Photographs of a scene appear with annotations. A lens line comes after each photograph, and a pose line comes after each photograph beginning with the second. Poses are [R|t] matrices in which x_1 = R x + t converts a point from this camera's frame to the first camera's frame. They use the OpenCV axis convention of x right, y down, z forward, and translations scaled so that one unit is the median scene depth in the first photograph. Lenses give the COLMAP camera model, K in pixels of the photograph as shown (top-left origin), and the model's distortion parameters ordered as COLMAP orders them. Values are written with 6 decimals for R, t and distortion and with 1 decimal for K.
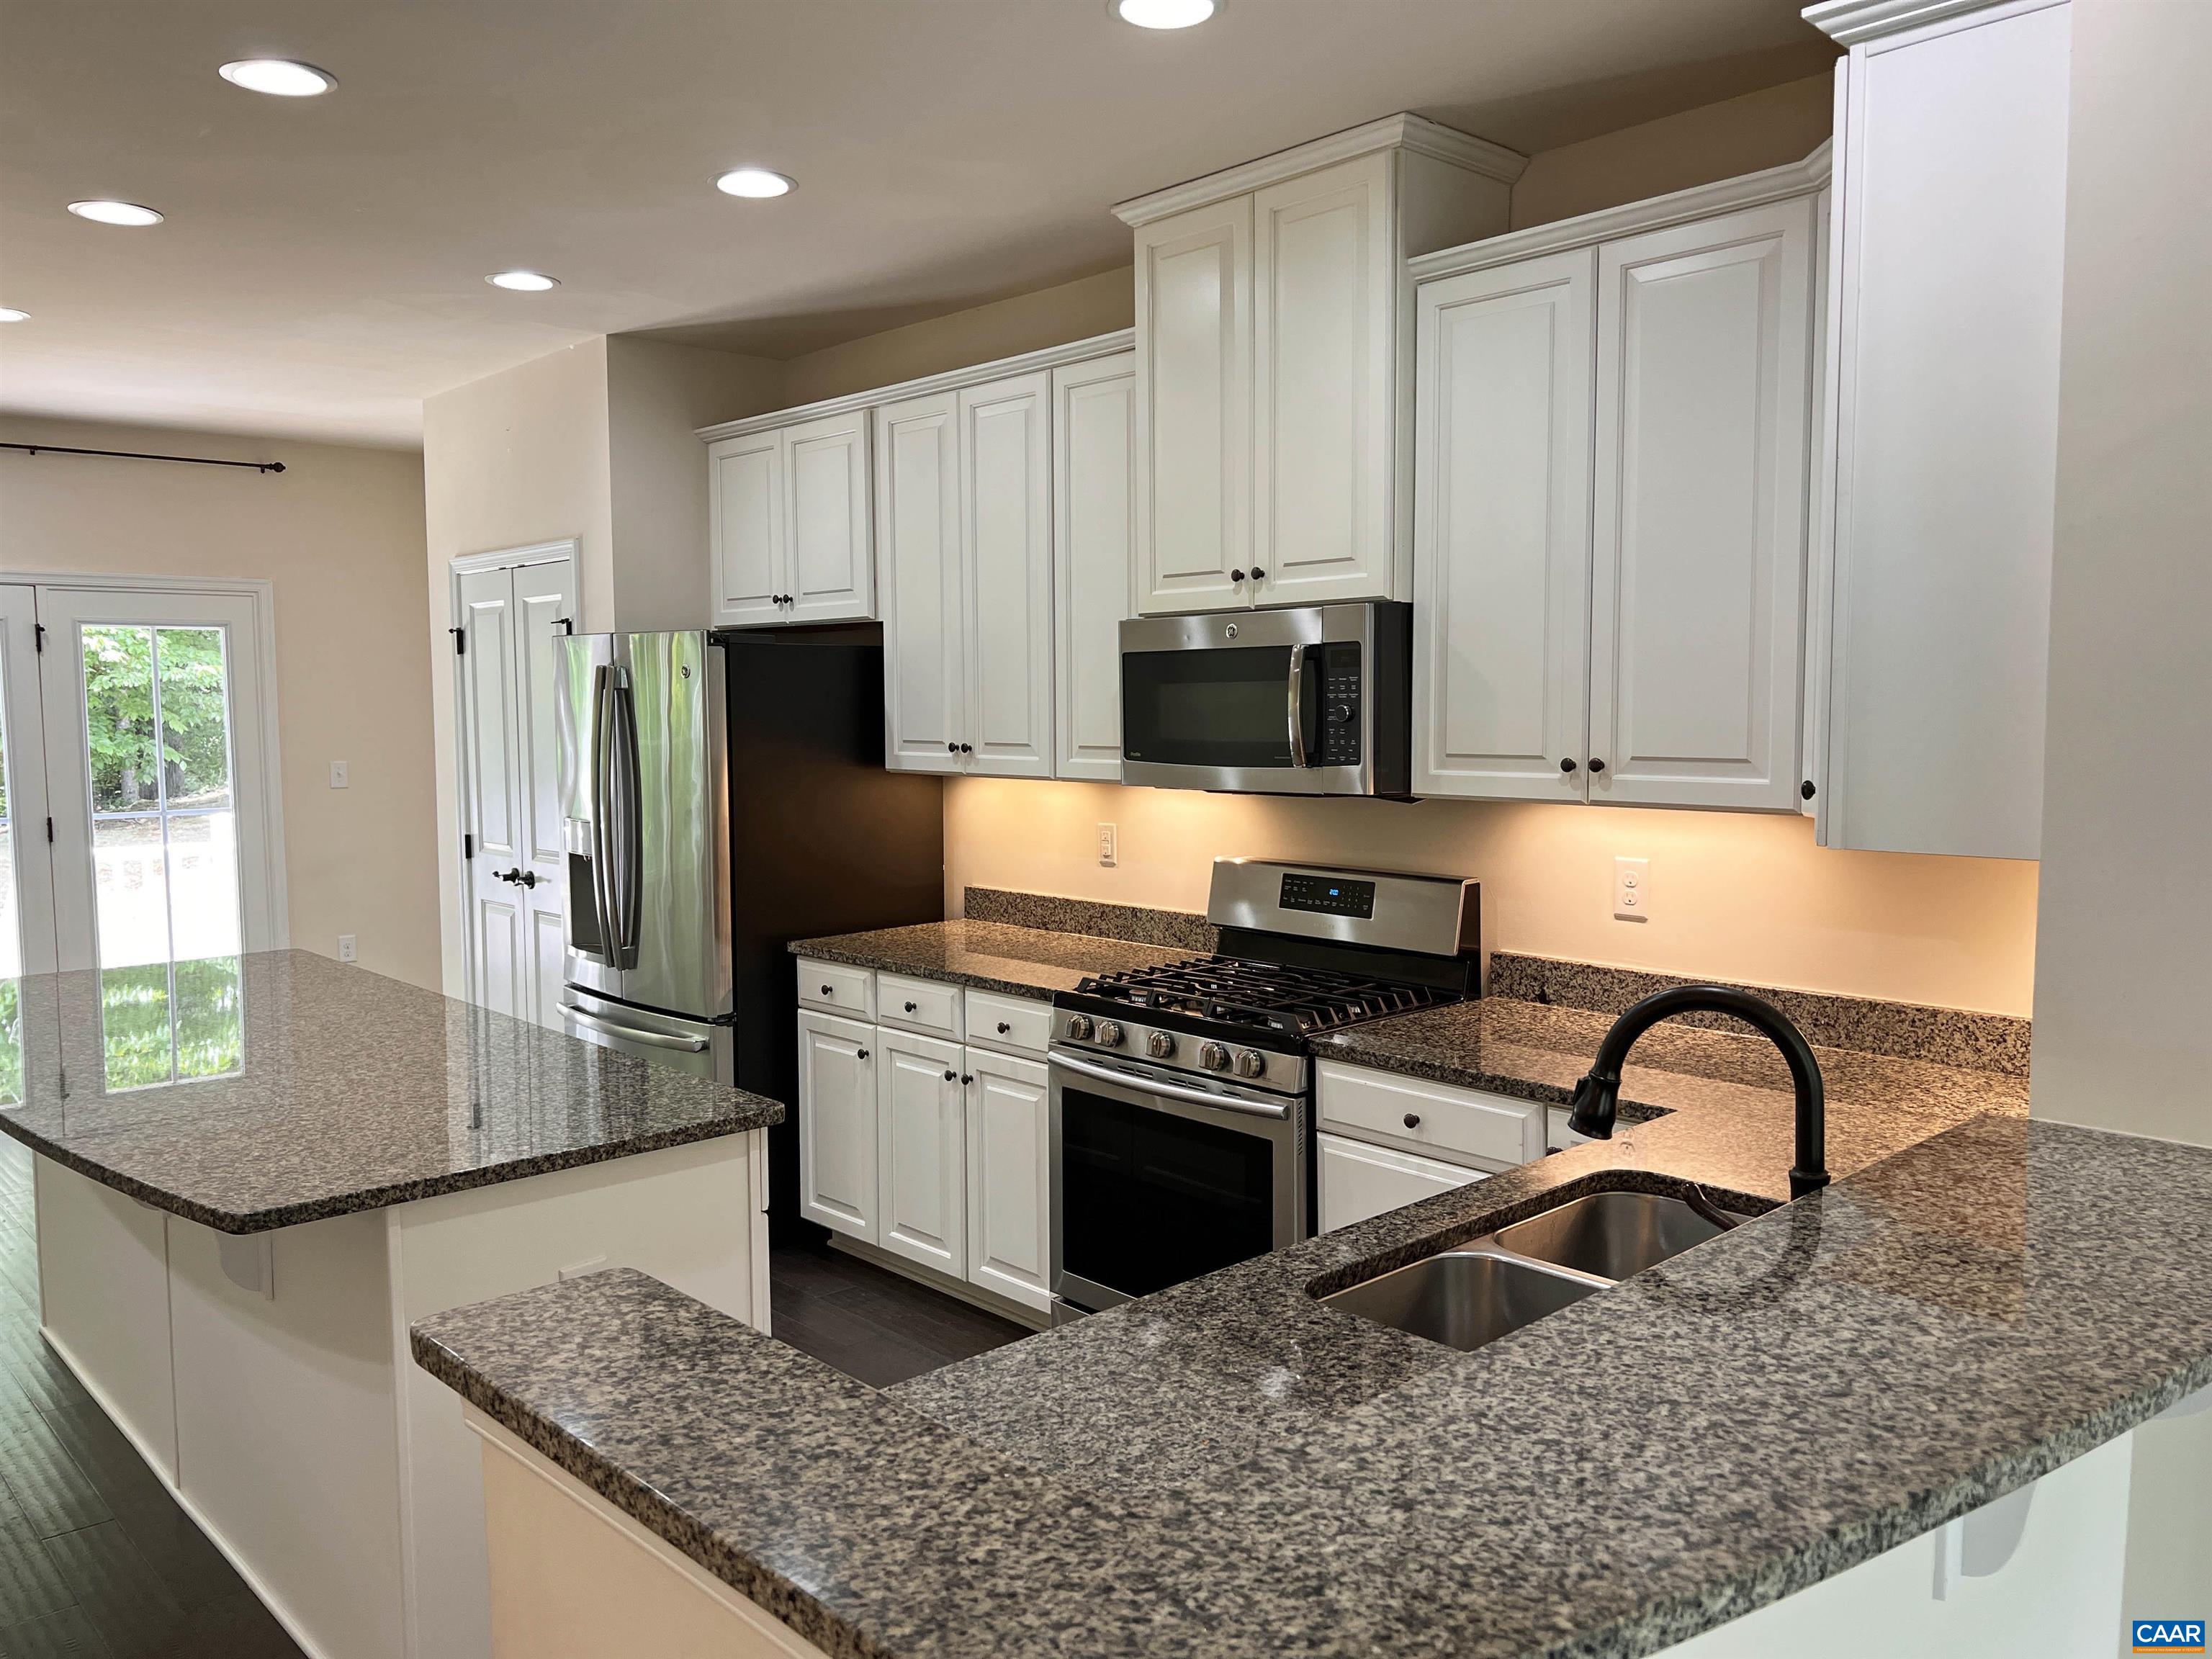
lens RADIAL K [[1665.4, 0, 1105.9], [0, 1665.4, 829.4], [0, 0, 1]] dist [0.054261, -0.066599]
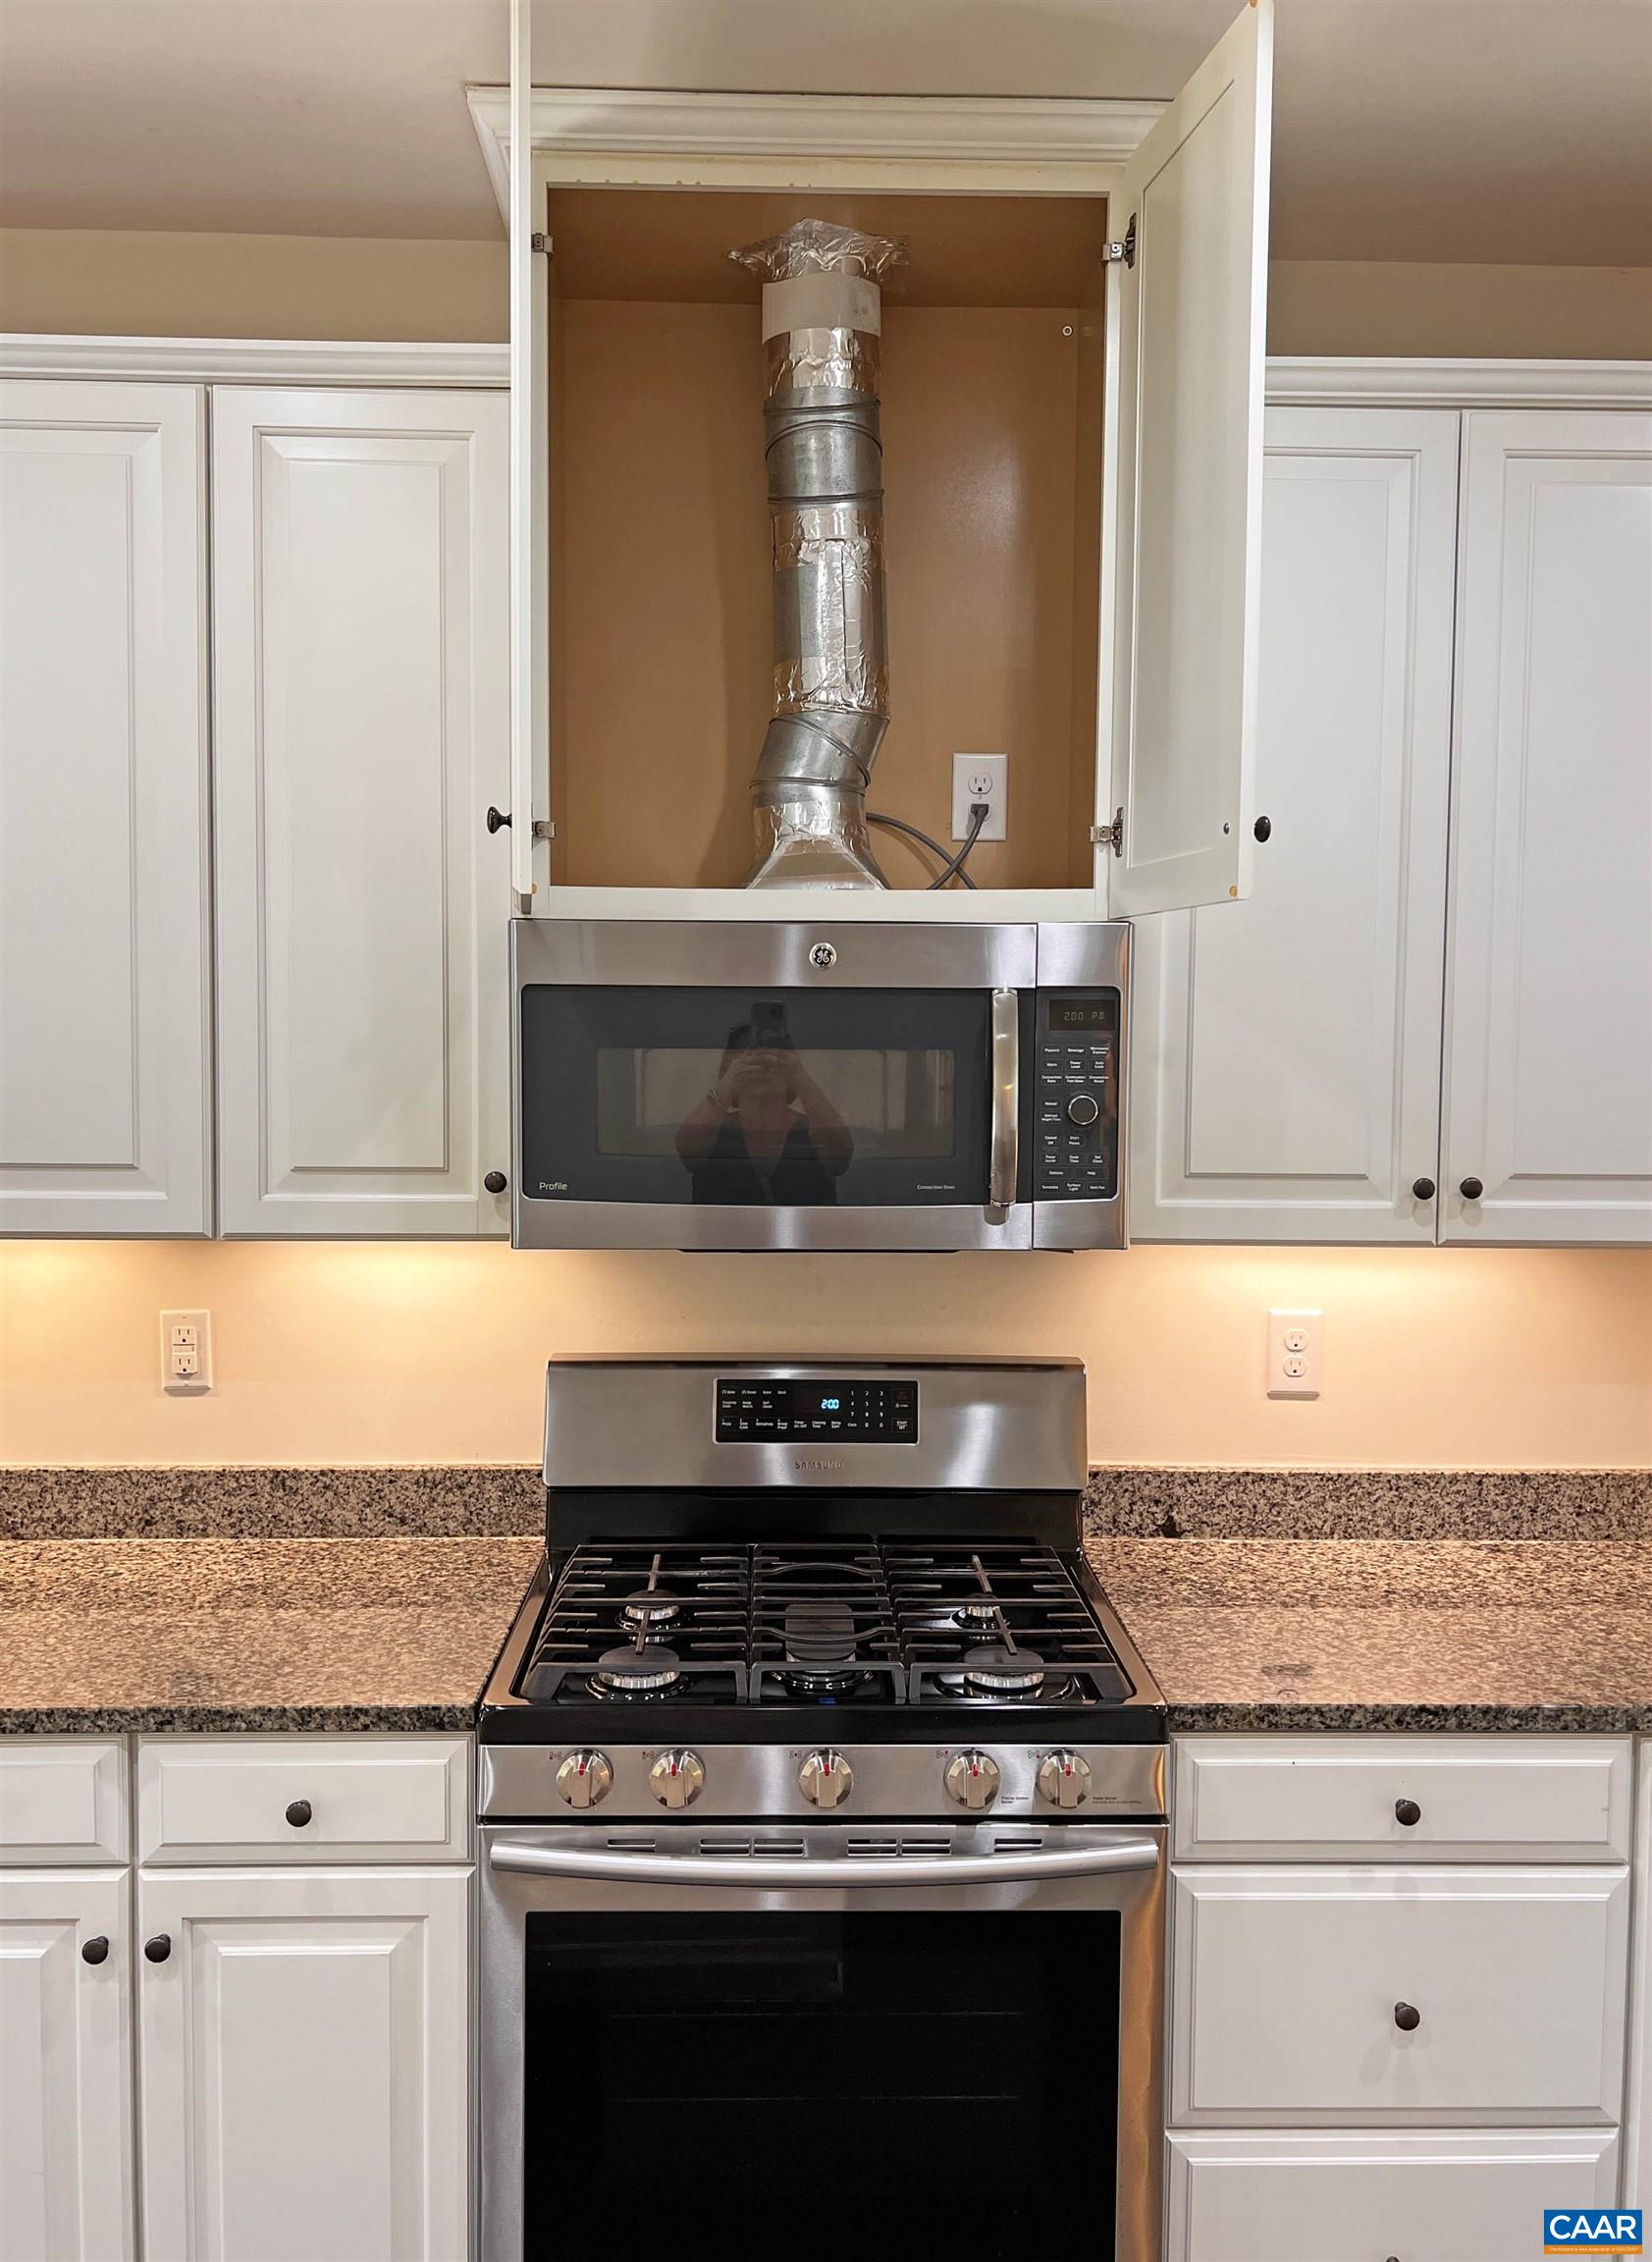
lens RADIAL K [[1798.7, 0, 823.4], [0, 1798.7, 1120.7], [0, 0, 1]] dist [0.048081, -0.027352]
pose [[0.661160, -0.023924, 0.749863, -0.312566], [0.045608, 0.998925, -0.008343, -0.052899], [-0.748857, 0.039716, 0.661540, 0.534467]]
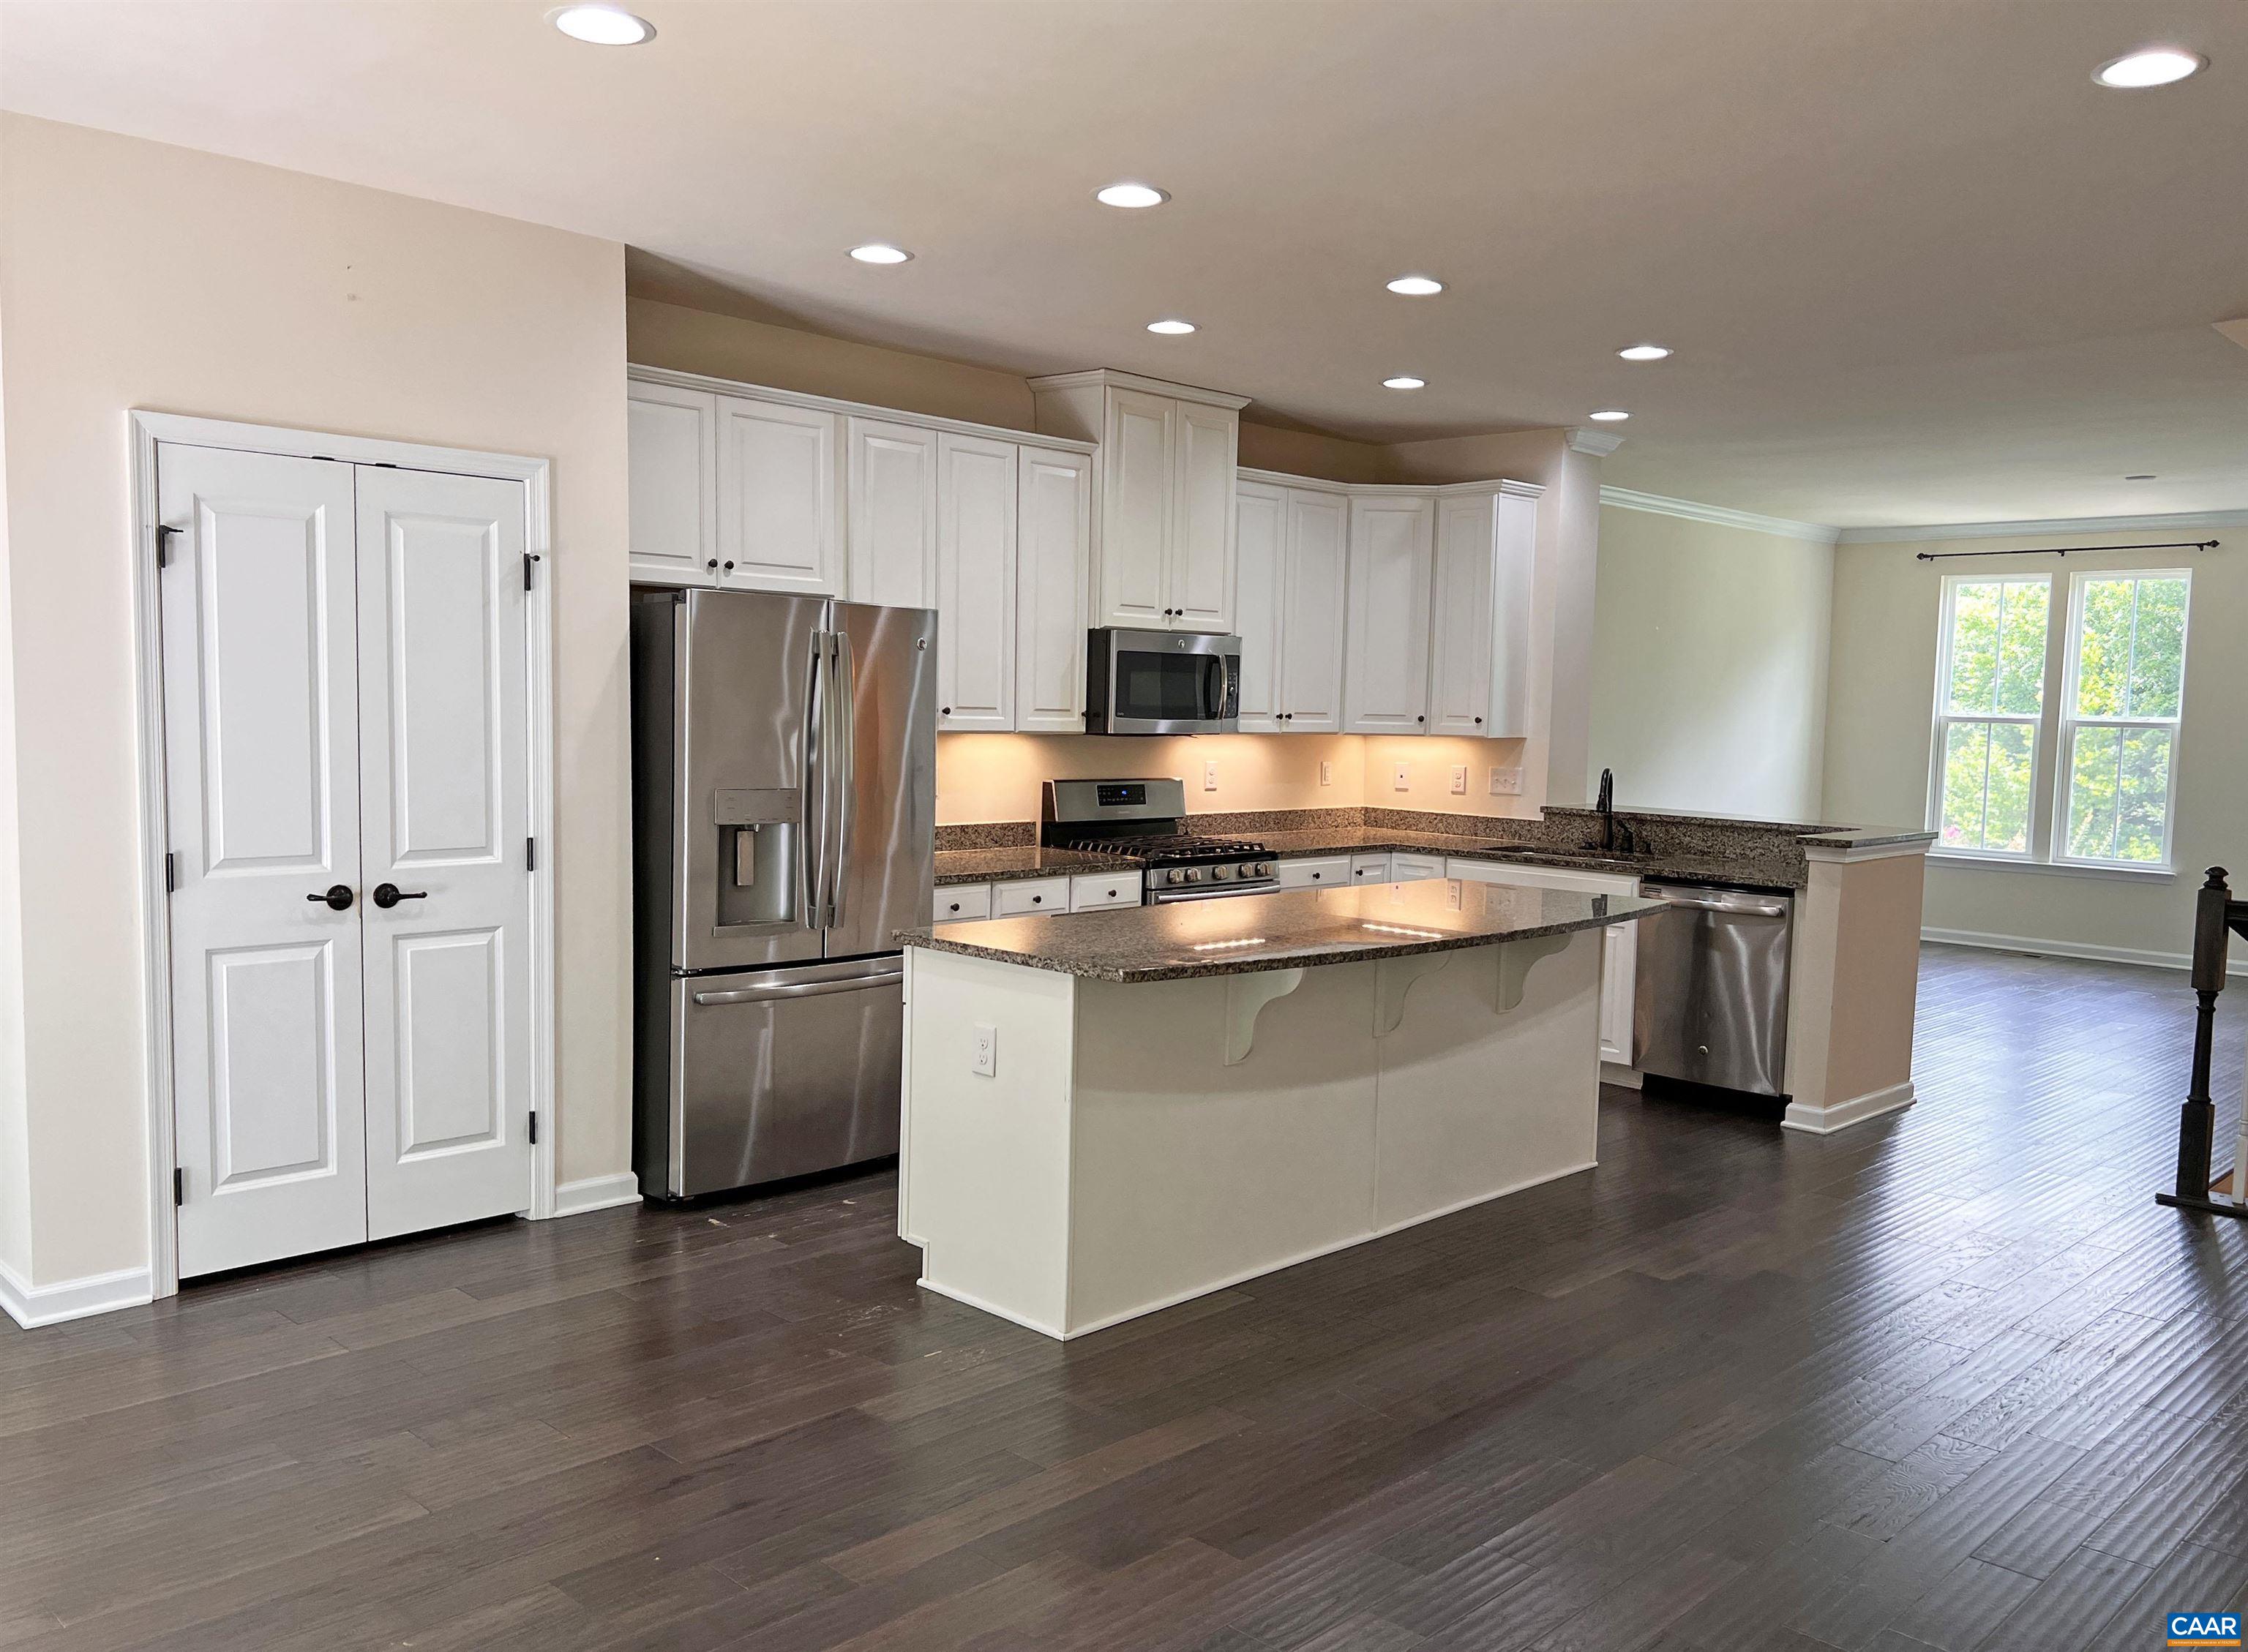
lens RADIAL K [[1764.5, 0, 1158.8], [0, 1764.5, 861.7], [0, 0, 1]] dist [0.046267, -0.031849]
pose [[-0.056521, -0.086496, 0.994648, -1.581843], [0.055666, 0.994418, 0.089639, -0.049763], [-0.996848, 0.060434, -0.051390, 0.983378]]
